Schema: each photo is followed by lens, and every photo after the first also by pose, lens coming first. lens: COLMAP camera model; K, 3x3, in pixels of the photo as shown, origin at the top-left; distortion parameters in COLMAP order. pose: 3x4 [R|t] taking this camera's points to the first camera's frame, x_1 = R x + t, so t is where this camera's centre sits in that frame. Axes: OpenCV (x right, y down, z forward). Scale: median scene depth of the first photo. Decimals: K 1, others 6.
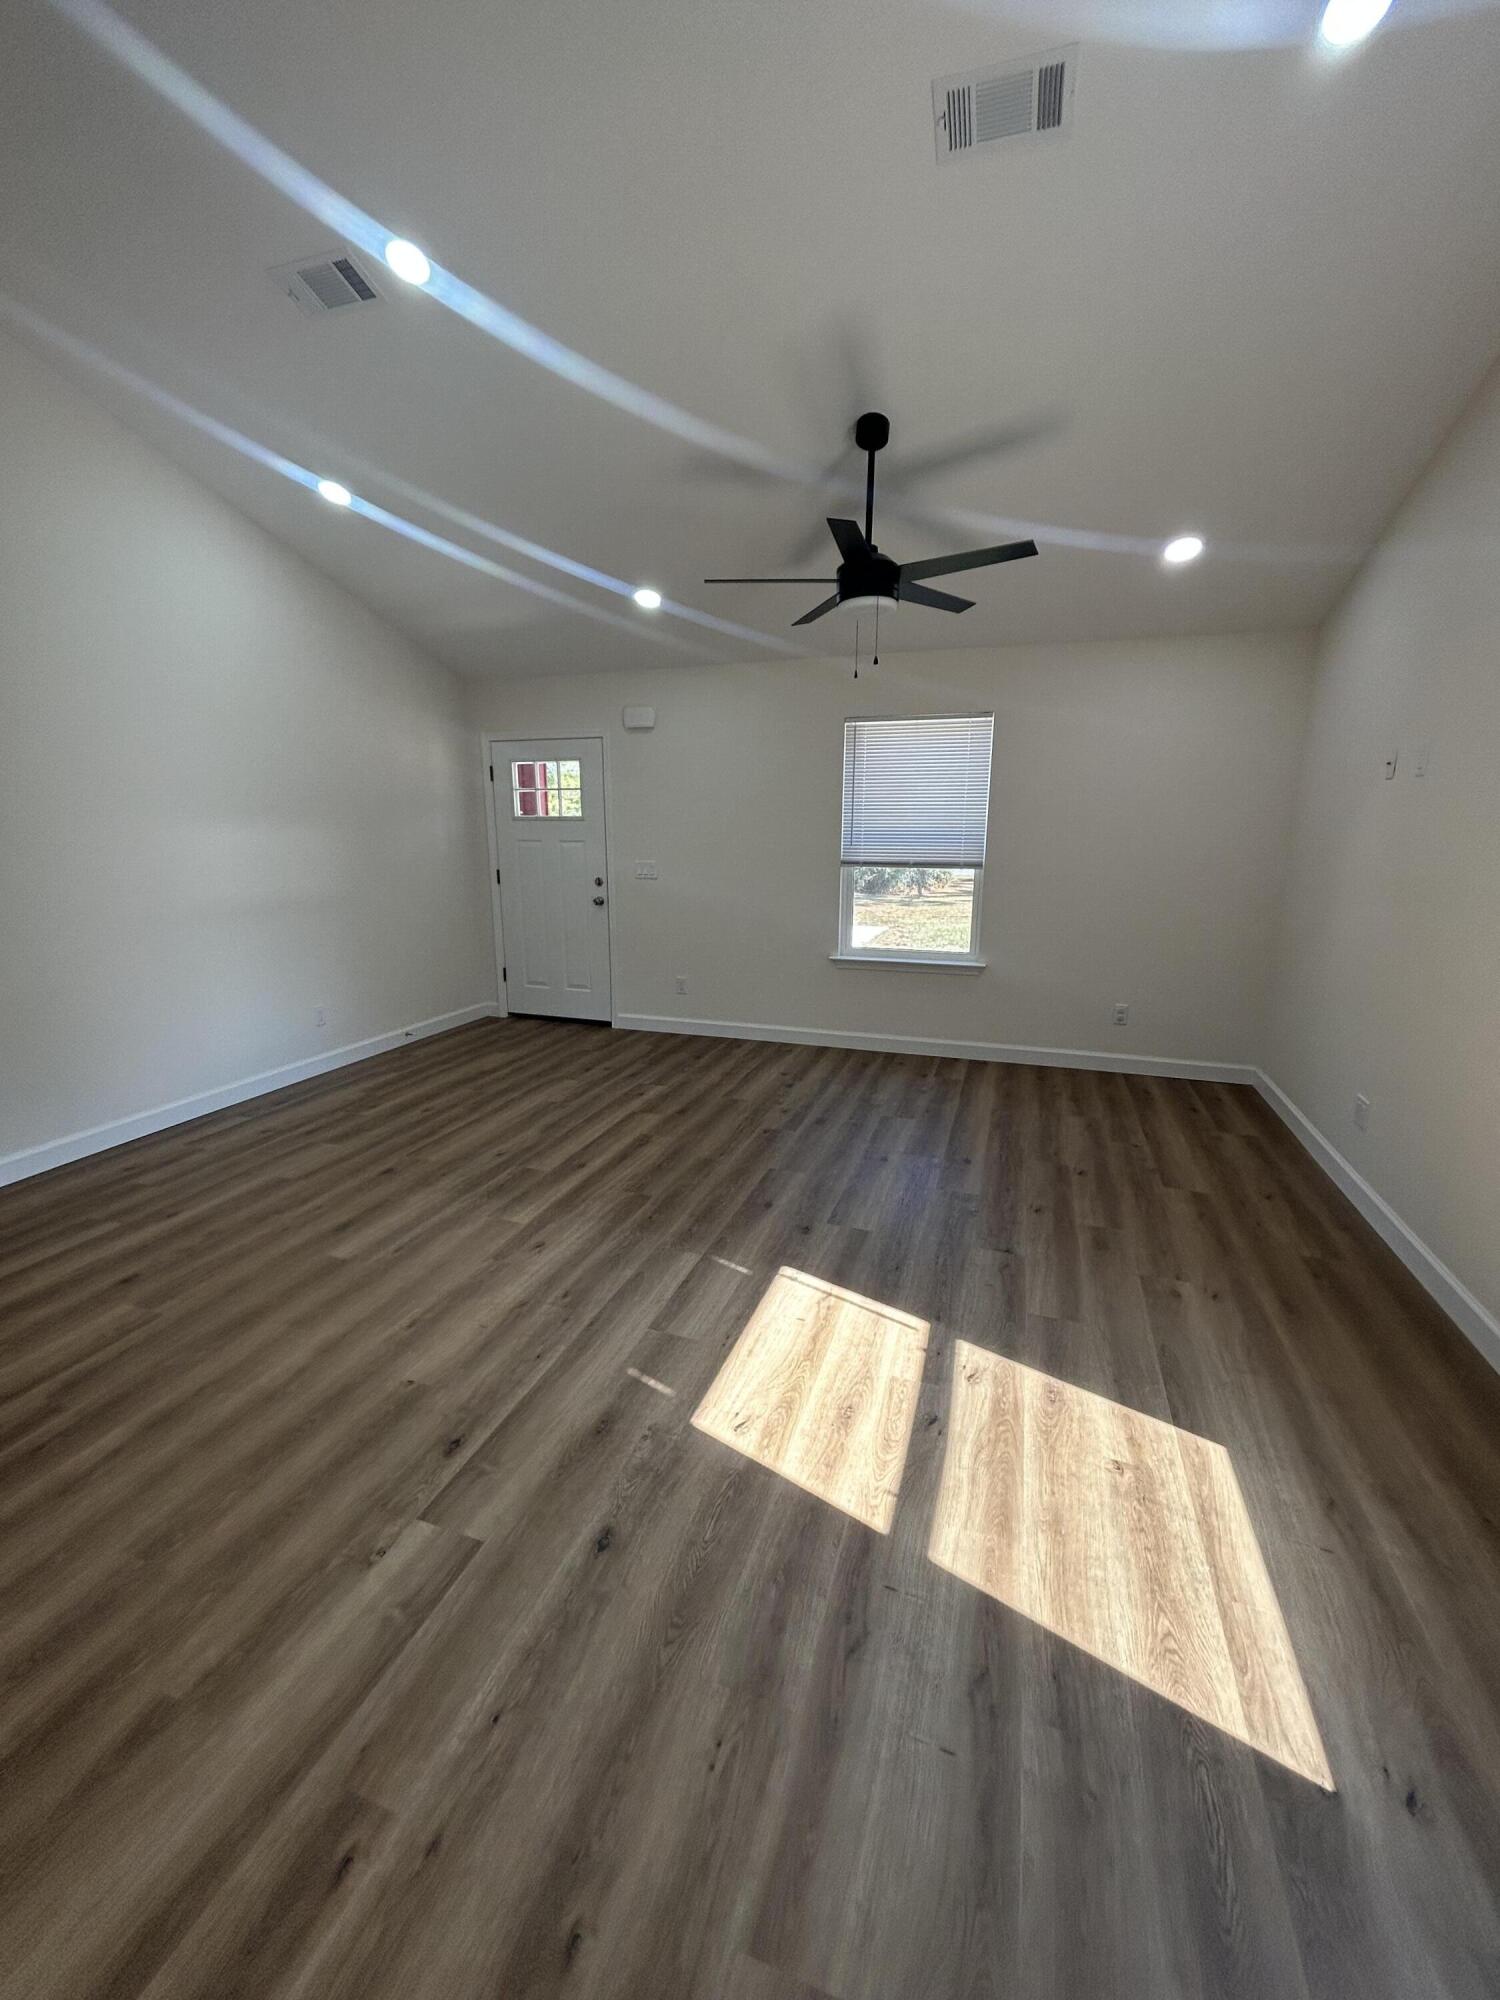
lens RADIAL K [[803.2, 0, 758.1], [0, 803.2, 1005.1], [0, 0, 1]] dist [-0.002816, -0.000247]
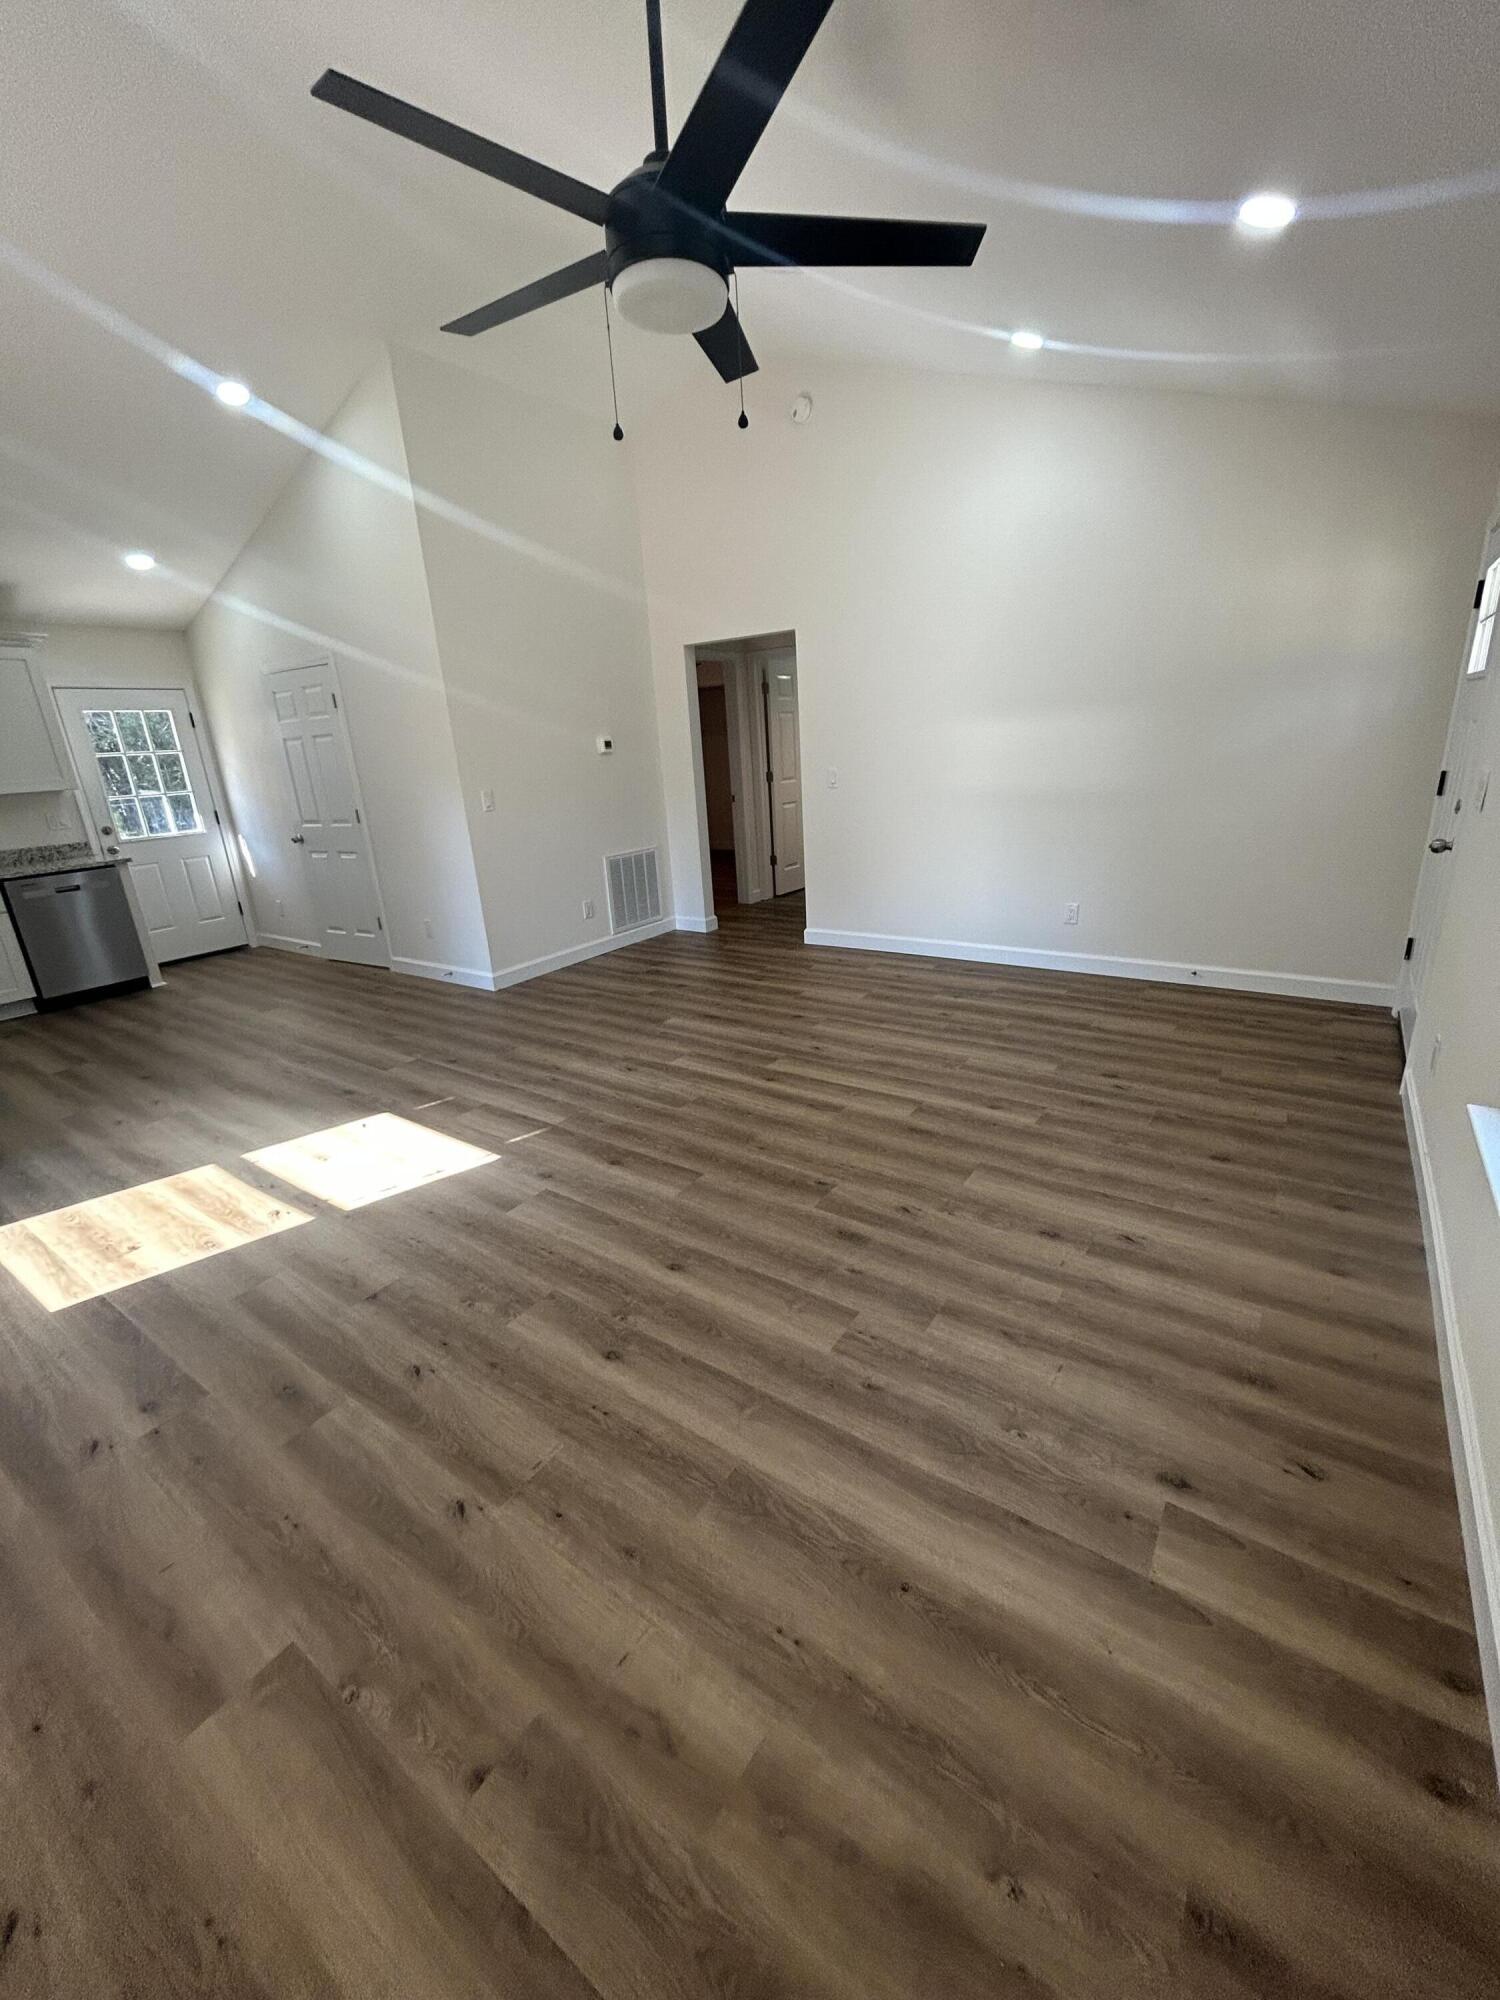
lens RADIAL K [[807.4, 0, 745.1], [0, 807.4, 993.7], [0, 0, 1]] dist [0.000436, 0.000348]
pose [[-0.287952, 0.303167, -0.908391, 0.753962], [-0.154724, 0.921377, 0.356547, -0.284046], [0.945063, 0.243218, -0.218405, 1.296792]]
